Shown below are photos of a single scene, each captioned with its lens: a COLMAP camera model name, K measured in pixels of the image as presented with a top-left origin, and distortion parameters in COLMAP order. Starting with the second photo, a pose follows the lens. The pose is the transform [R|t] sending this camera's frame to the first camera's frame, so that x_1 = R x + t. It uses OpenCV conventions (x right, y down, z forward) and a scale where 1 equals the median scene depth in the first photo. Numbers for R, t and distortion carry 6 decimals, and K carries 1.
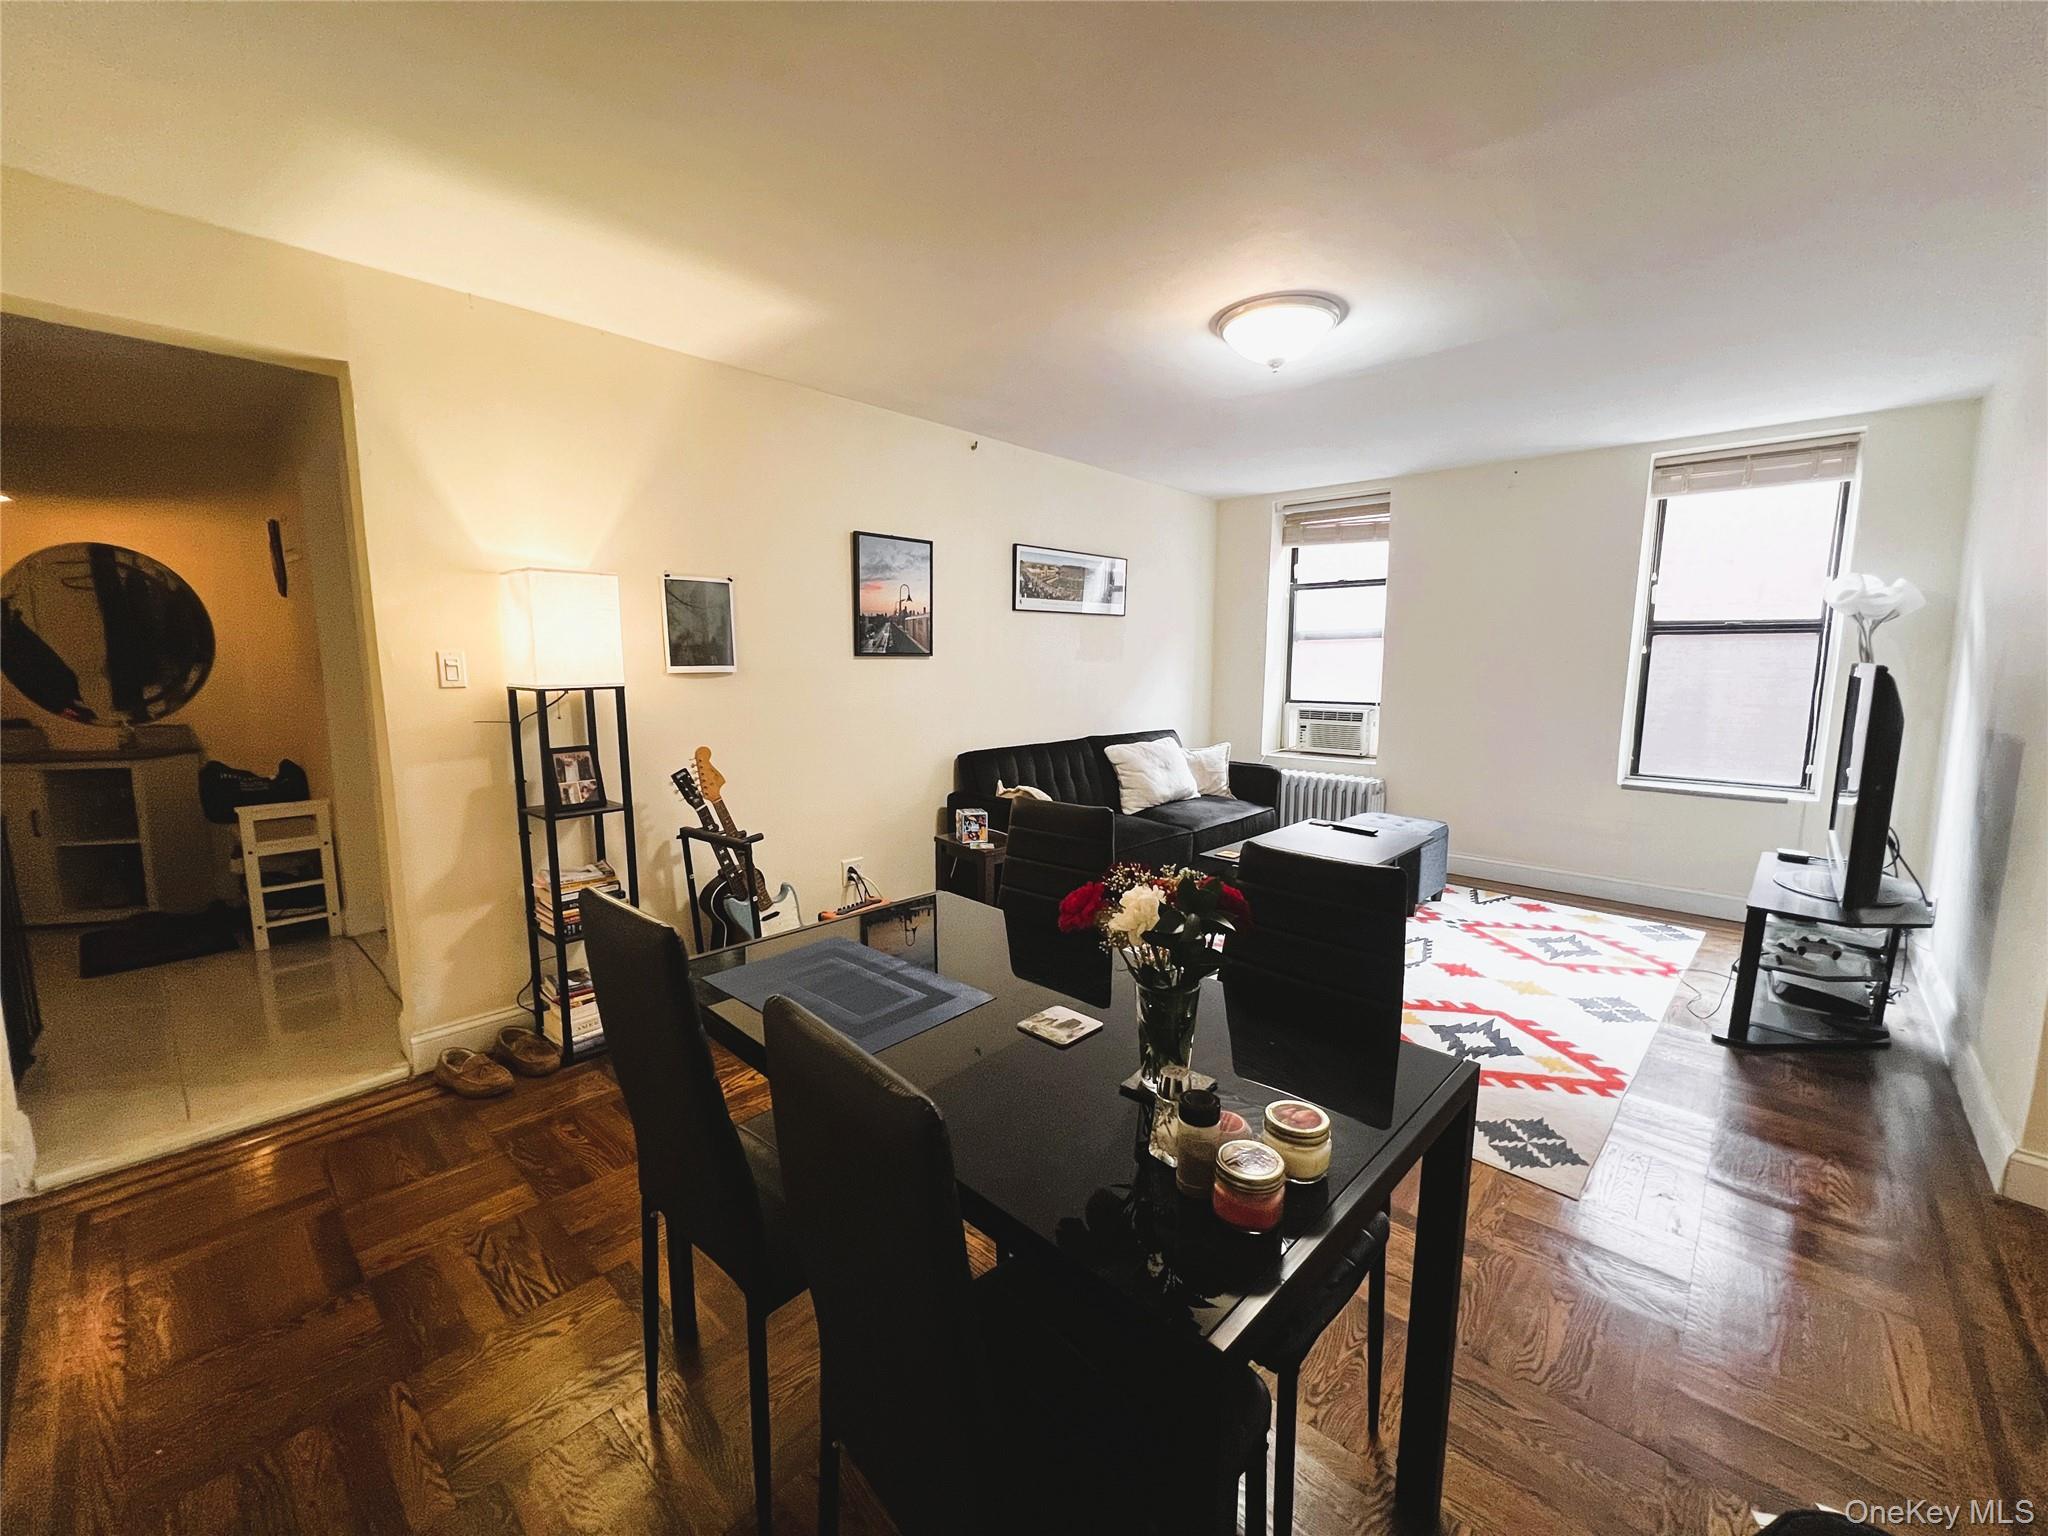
lens RADIAL K [[829.3, 0, 1014.1], [0, 829.3, 773.5], [0, 0, 1]] dist [0.003007, 0.000094]
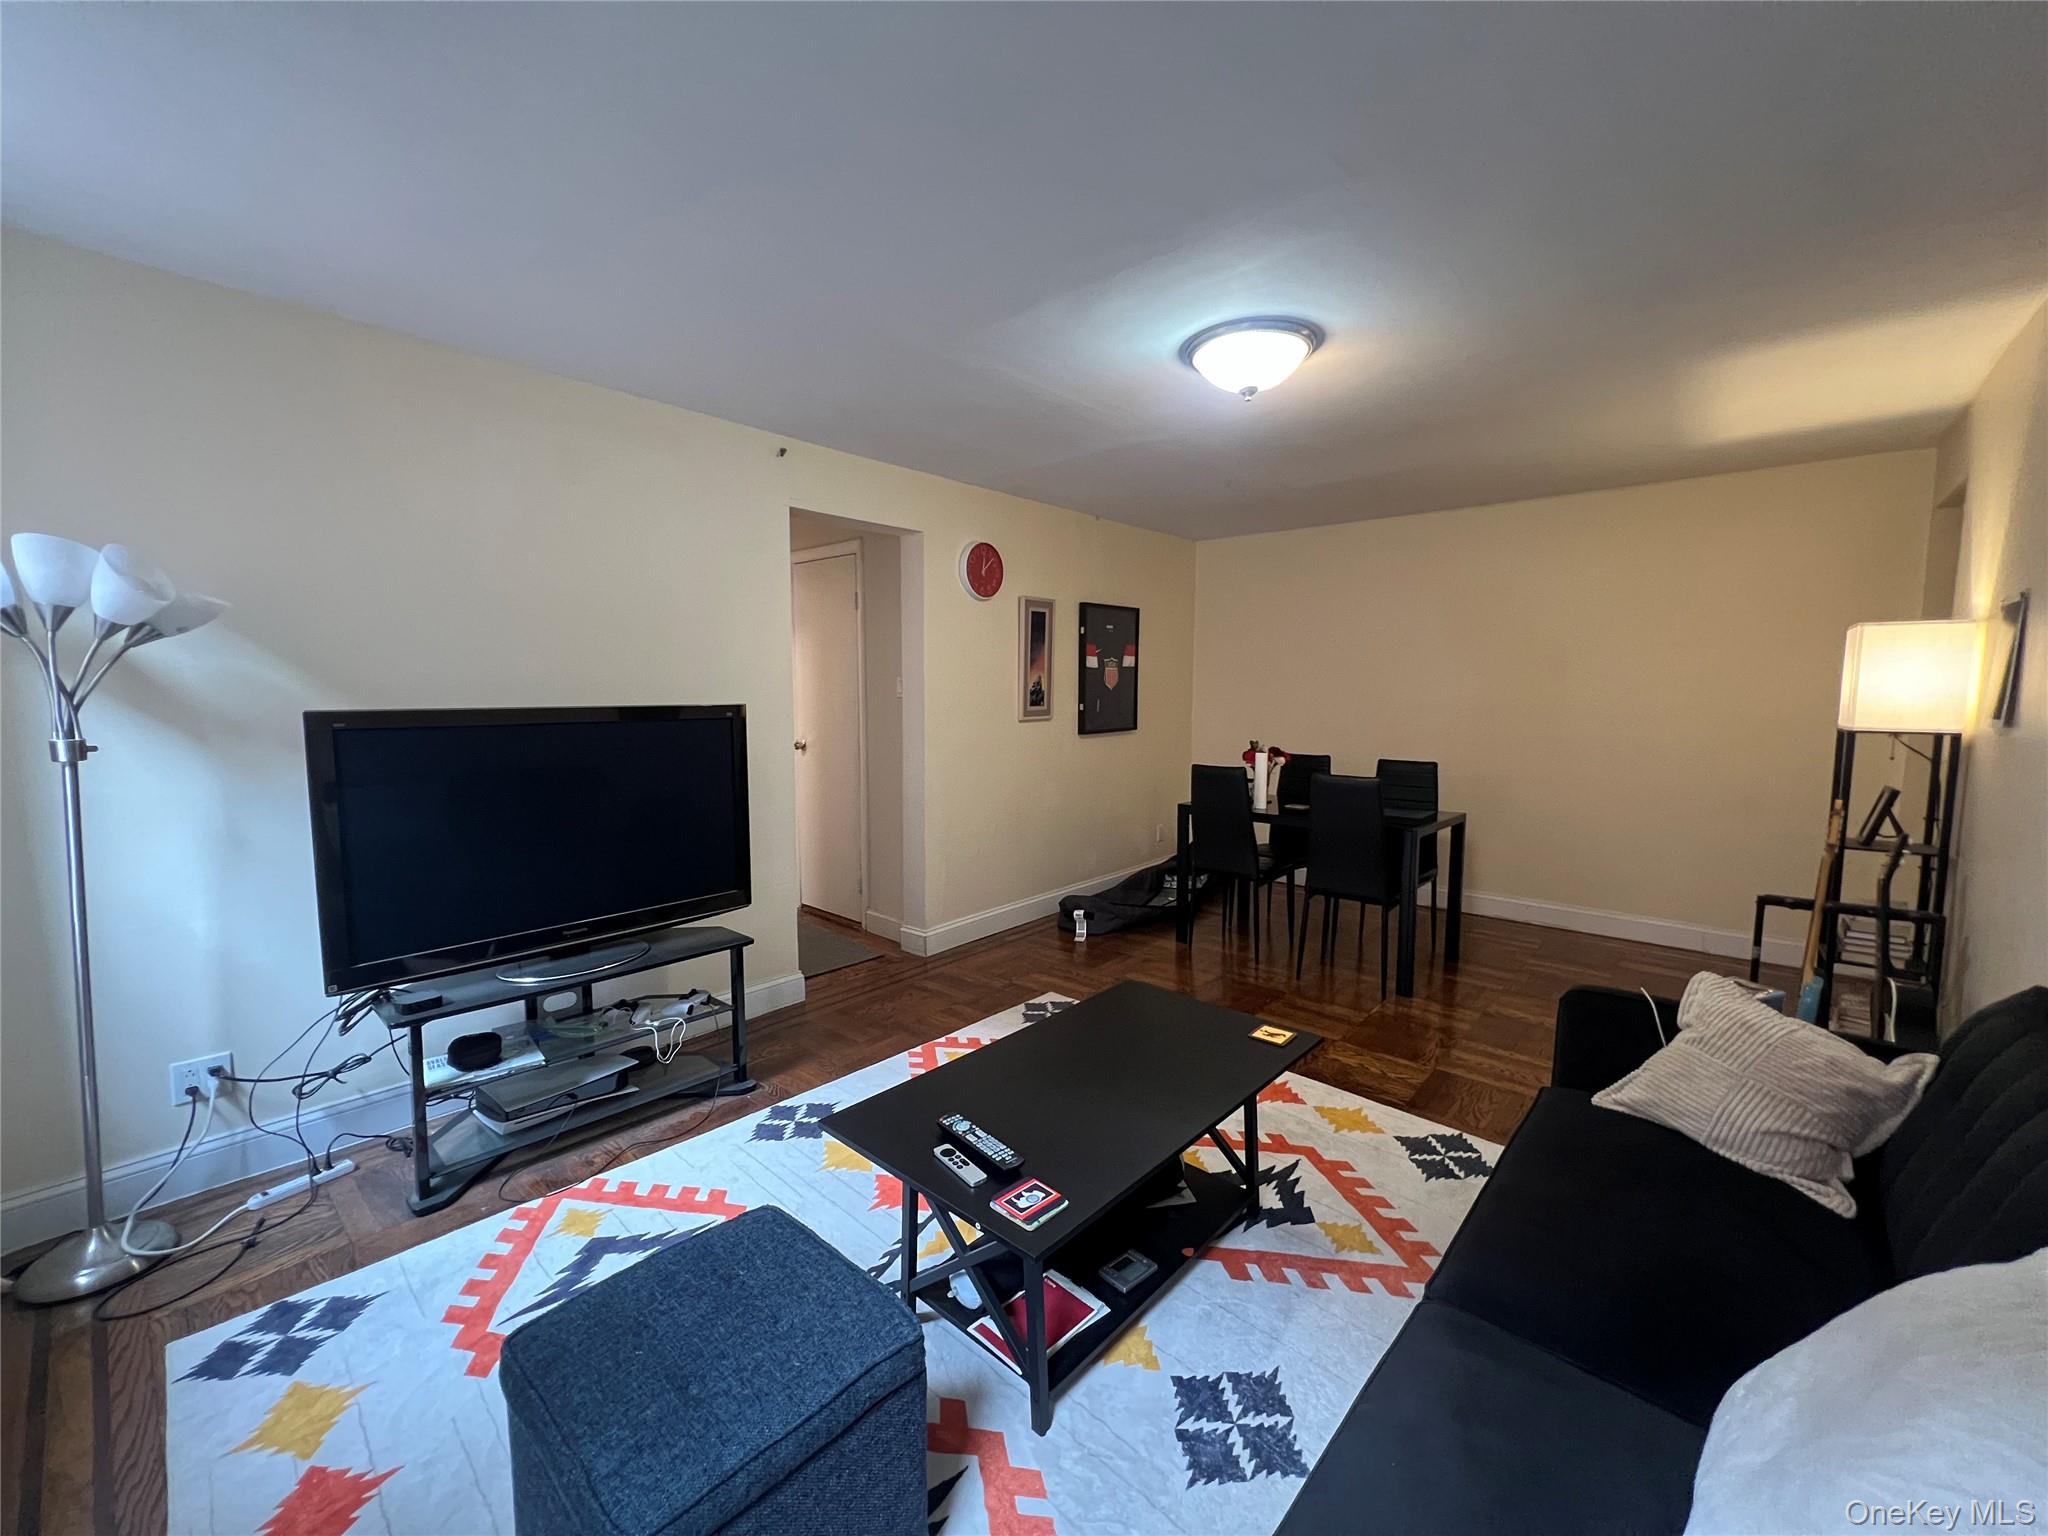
lens RADIAL K [[829.3, 0, 1010.2], [0, 829.3, 765.9], [0, 0, 1]] dist [0.003007, 0.000094]
pose [[-0.999902, -0.002217, -0.013808, 0.371306], [-0.005391, 0.972159, 0.234261, -0.185361], [0.012904, 0.234313, -0.972076, 1.241804]]
